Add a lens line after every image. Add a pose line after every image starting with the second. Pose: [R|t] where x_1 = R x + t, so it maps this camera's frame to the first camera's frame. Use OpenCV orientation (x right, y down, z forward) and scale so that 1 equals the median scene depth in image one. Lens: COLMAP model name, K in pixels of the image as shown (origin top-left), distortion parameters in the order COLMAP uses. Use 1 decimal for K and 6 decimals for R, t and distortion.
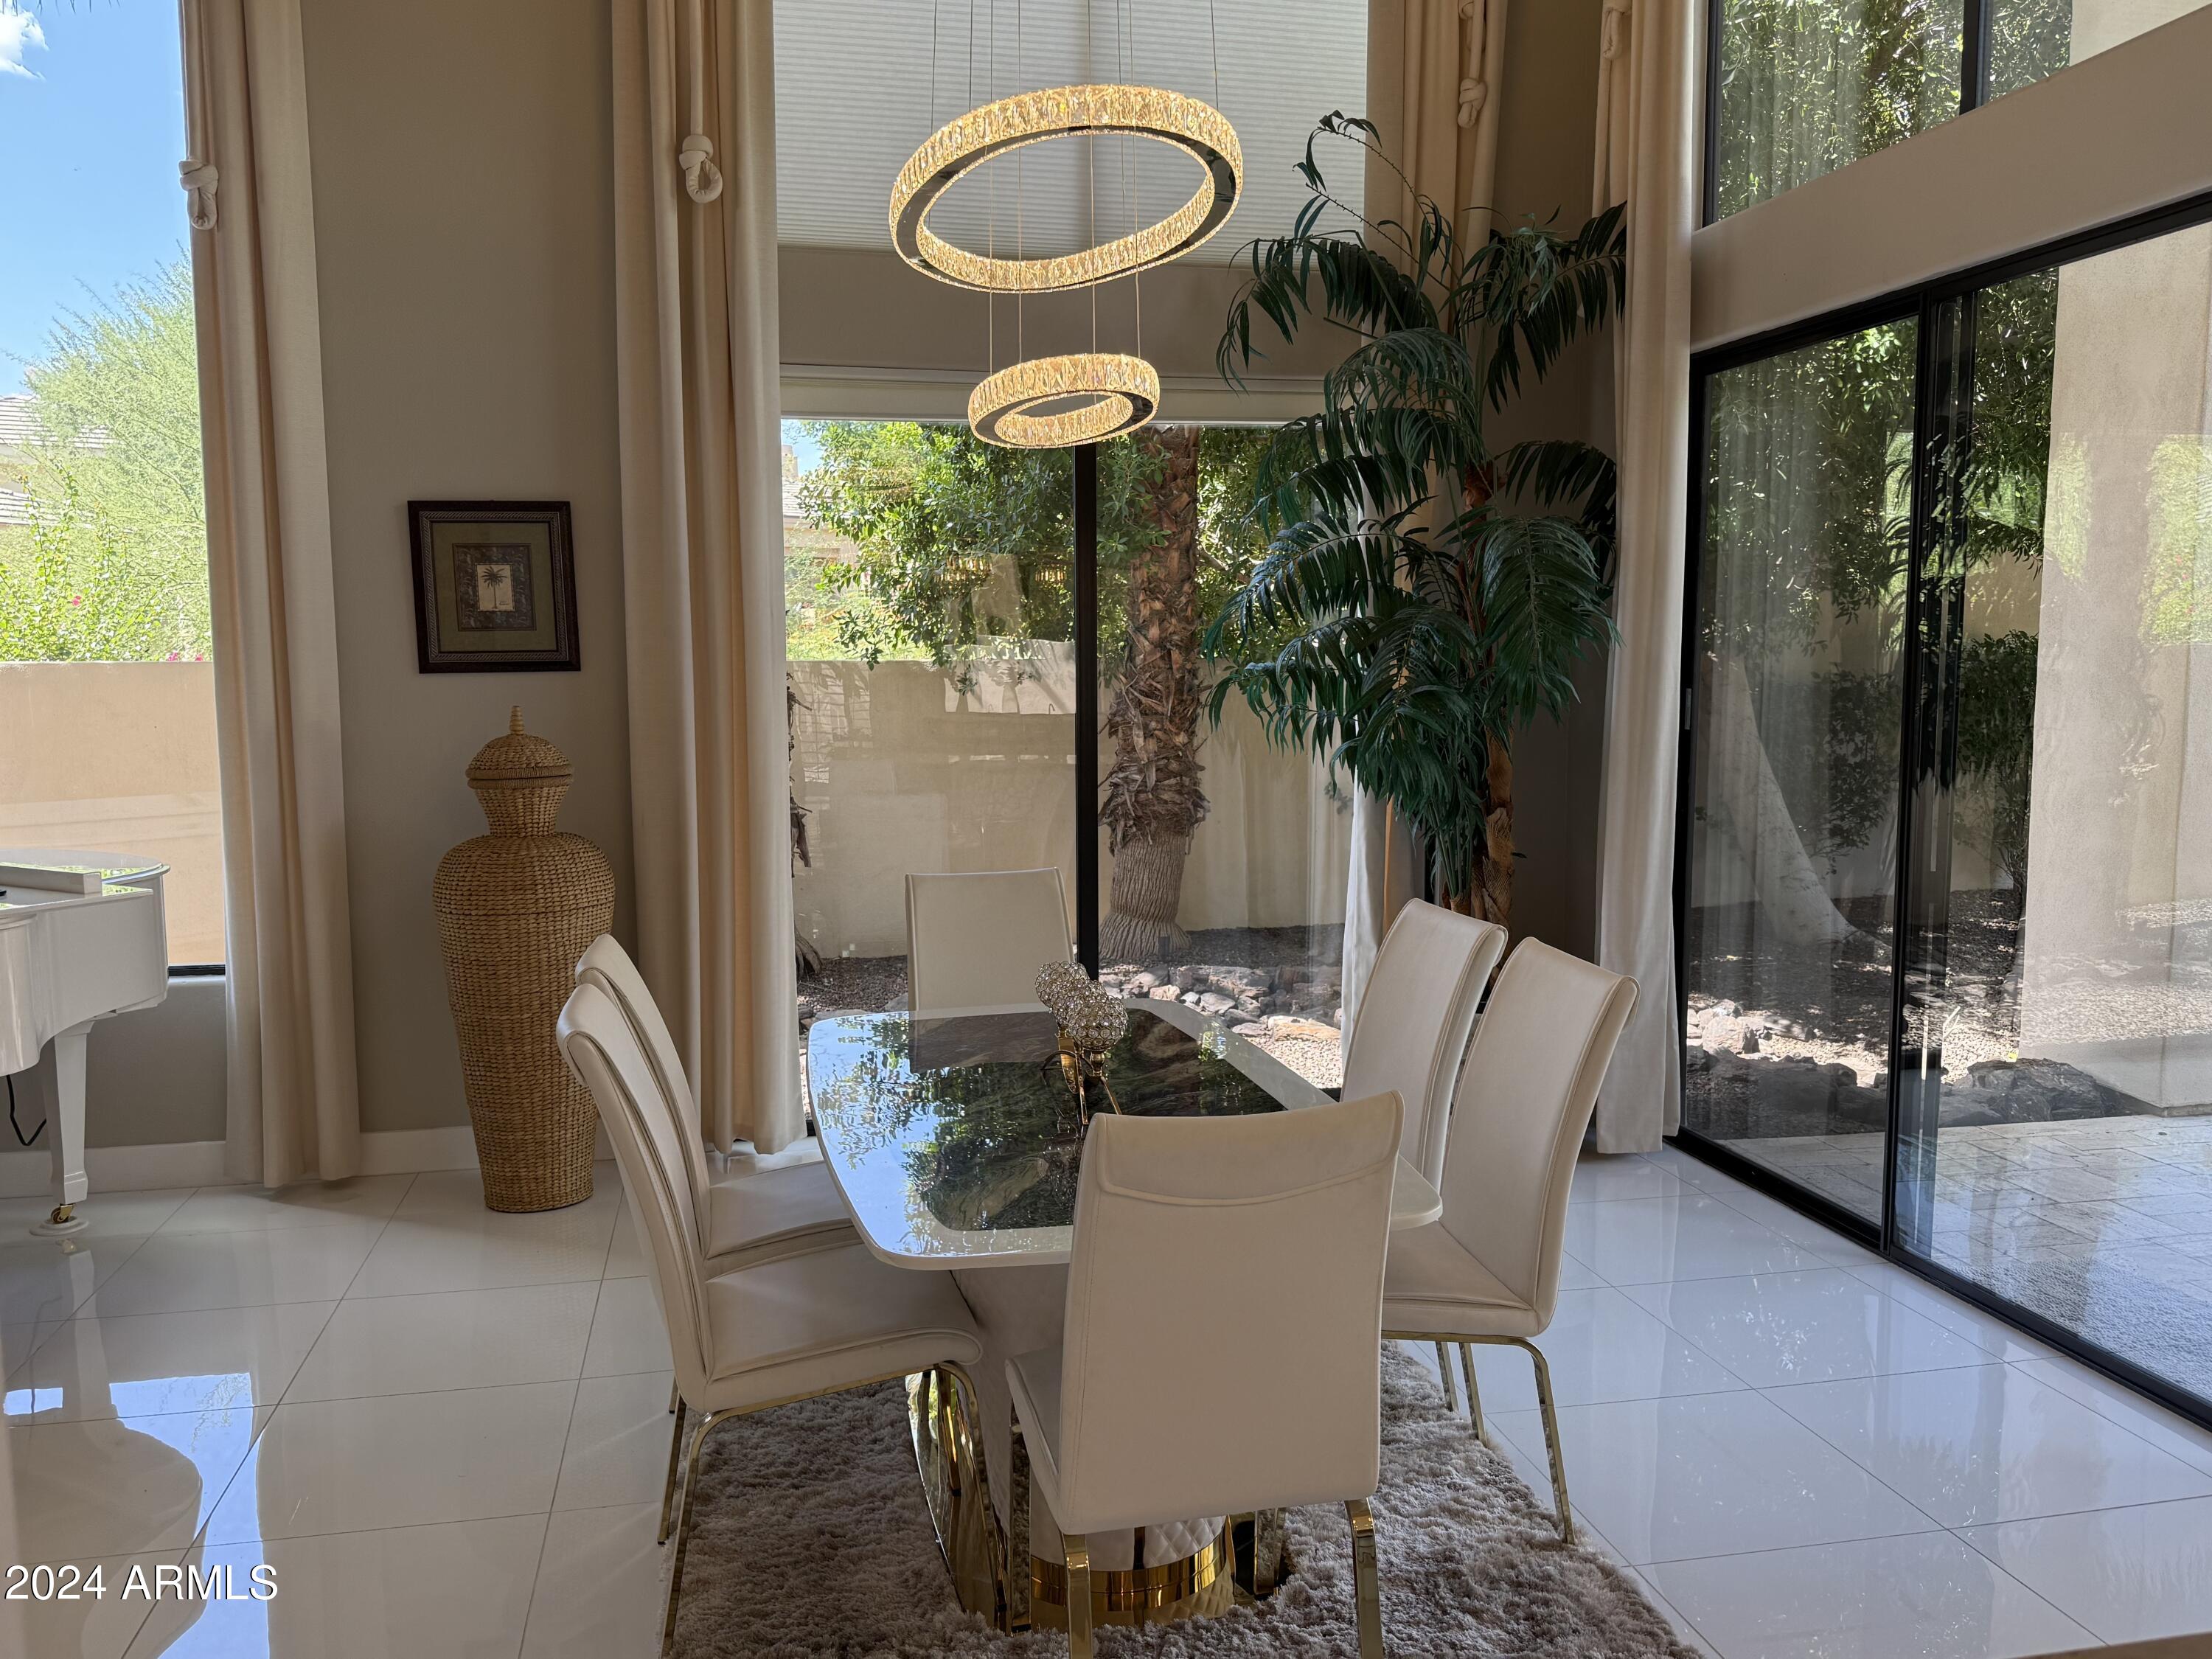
lens RADIAL K [[1669.6, 0, 1091.4], [0, 1669.6, 855.7], [0, 0, 1]] dist [0.140135, -0.219258]
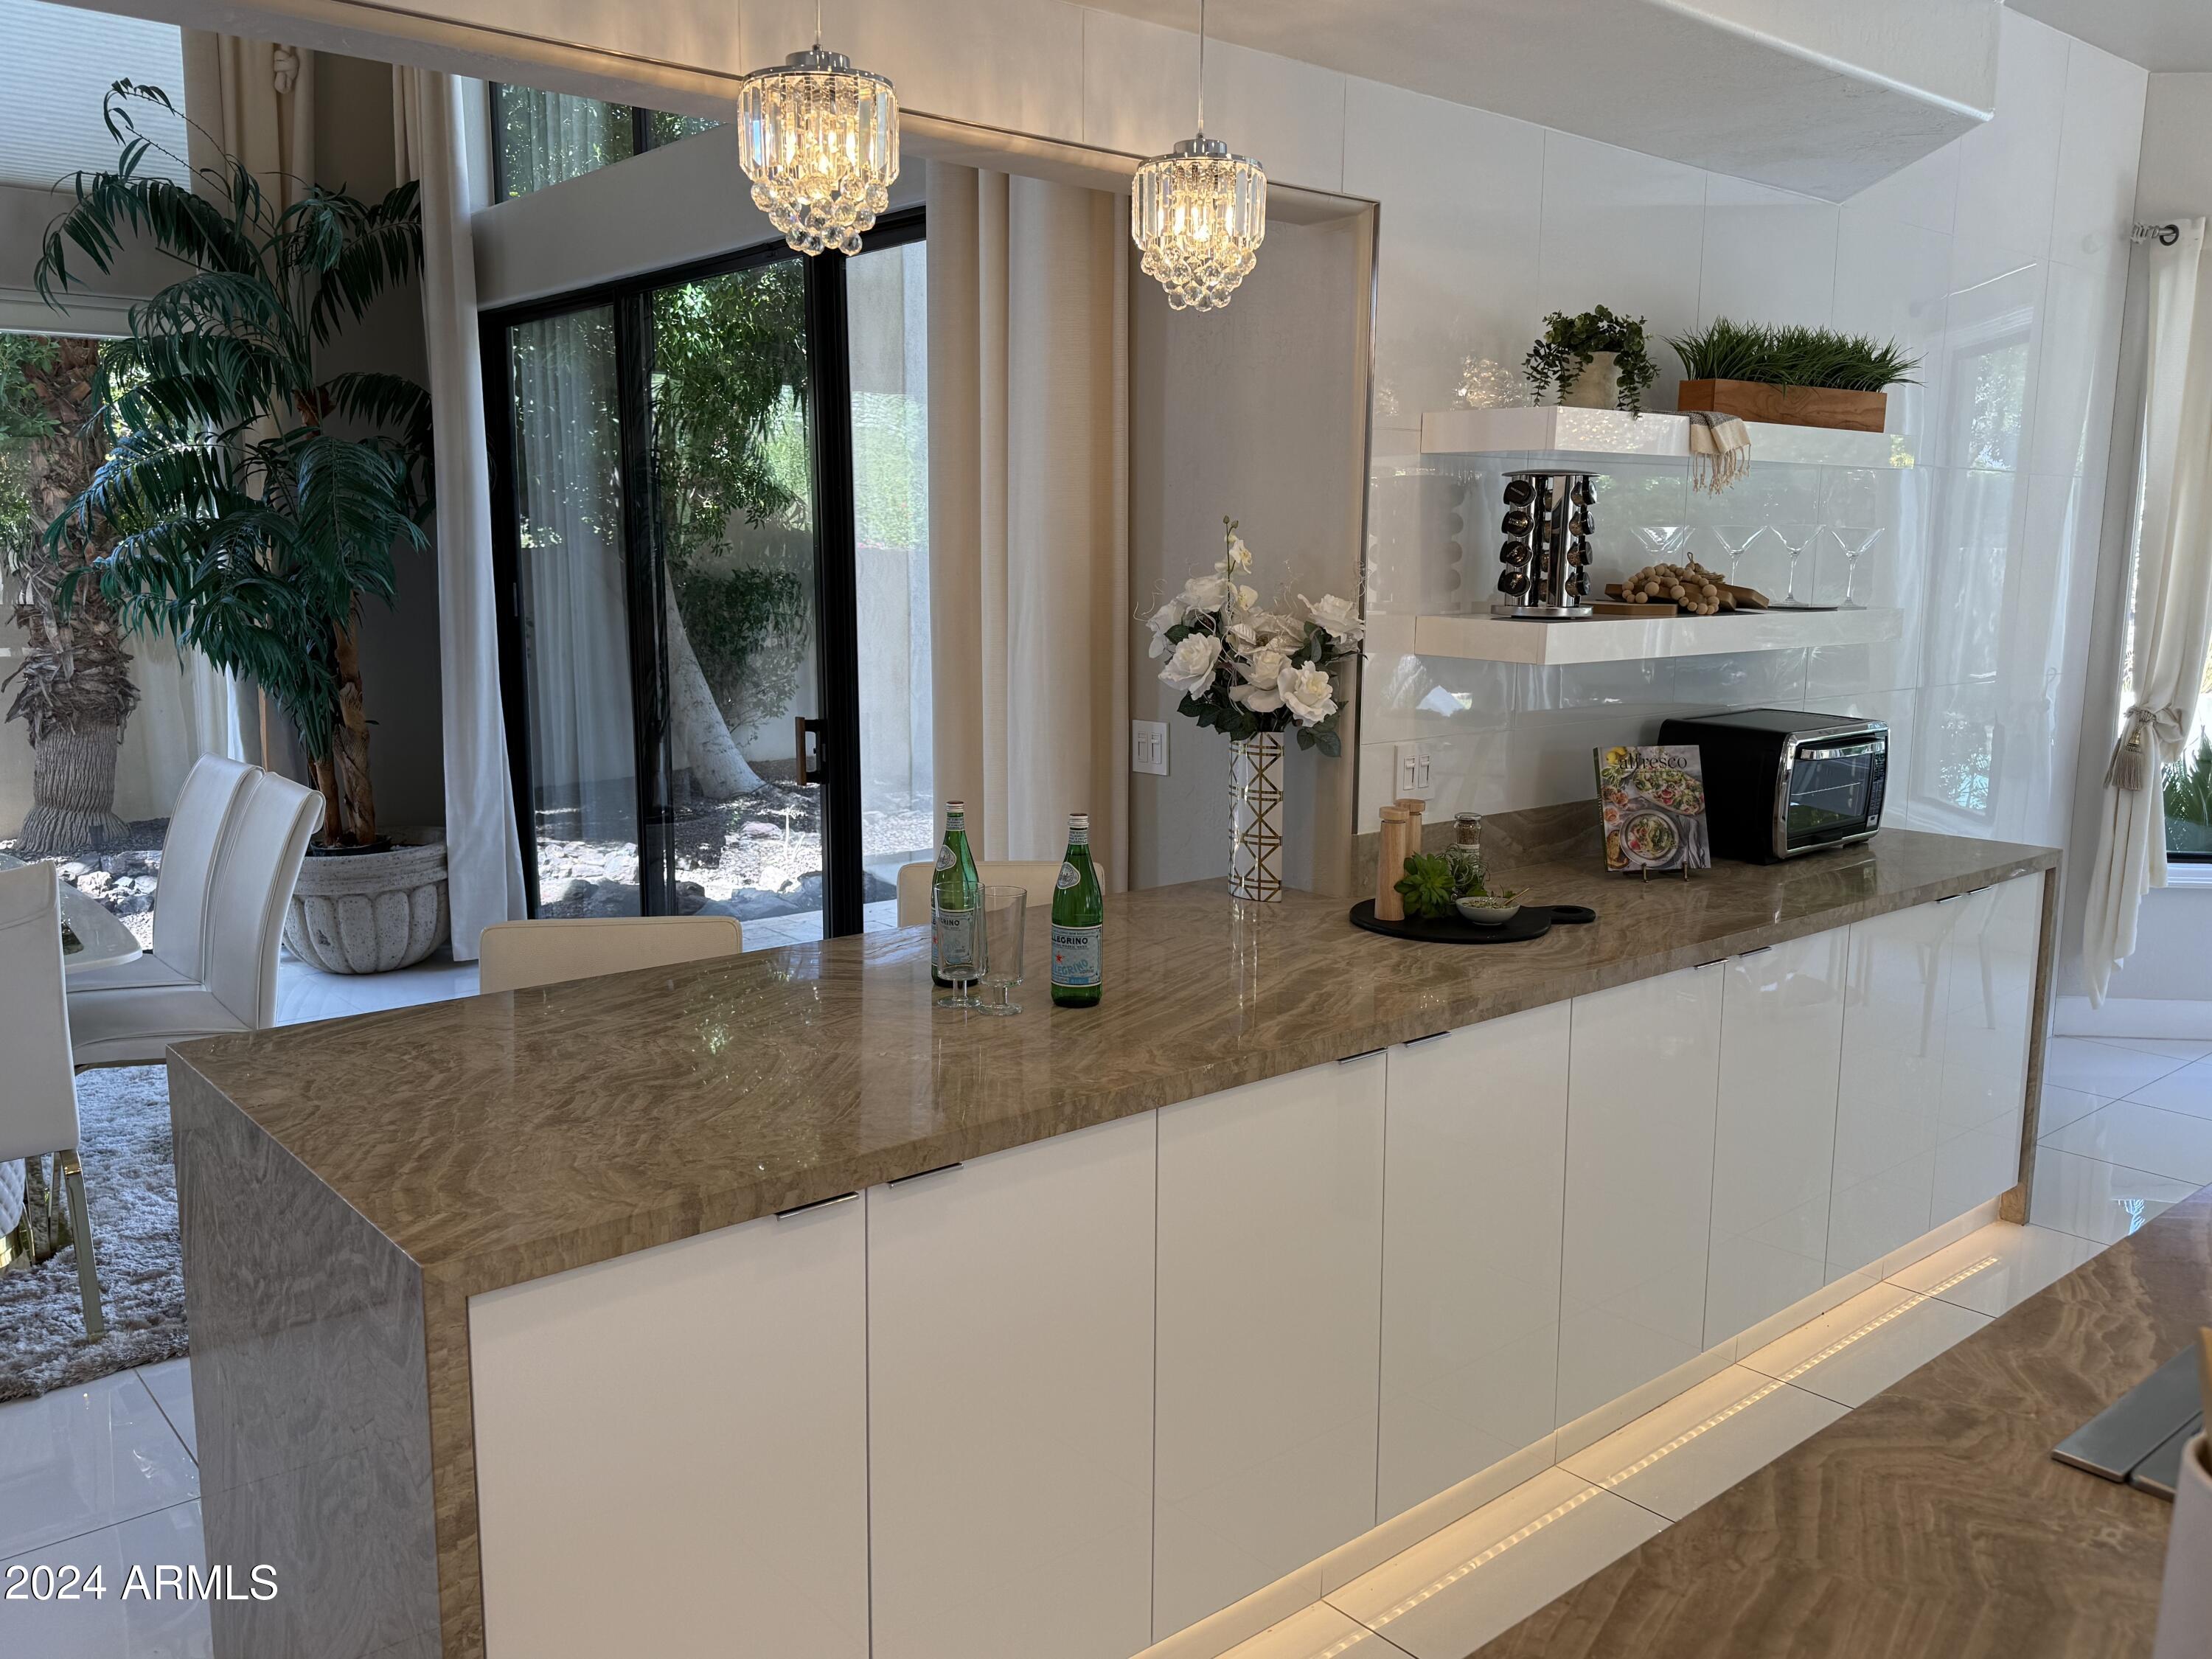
lens RADIAL K [[1748.4, 0, 1102.1], [0, 1748.4, 839.2], [0, 0, 1]] dist [0.039144, -0.059192]
pose [[0.877474, -0.069099, 0.474620, 0.109674], [0.045309, 0.997085, 0.061396, 0.028799], [-0.477479, -0.032369, 0.878047, -0.334989]]
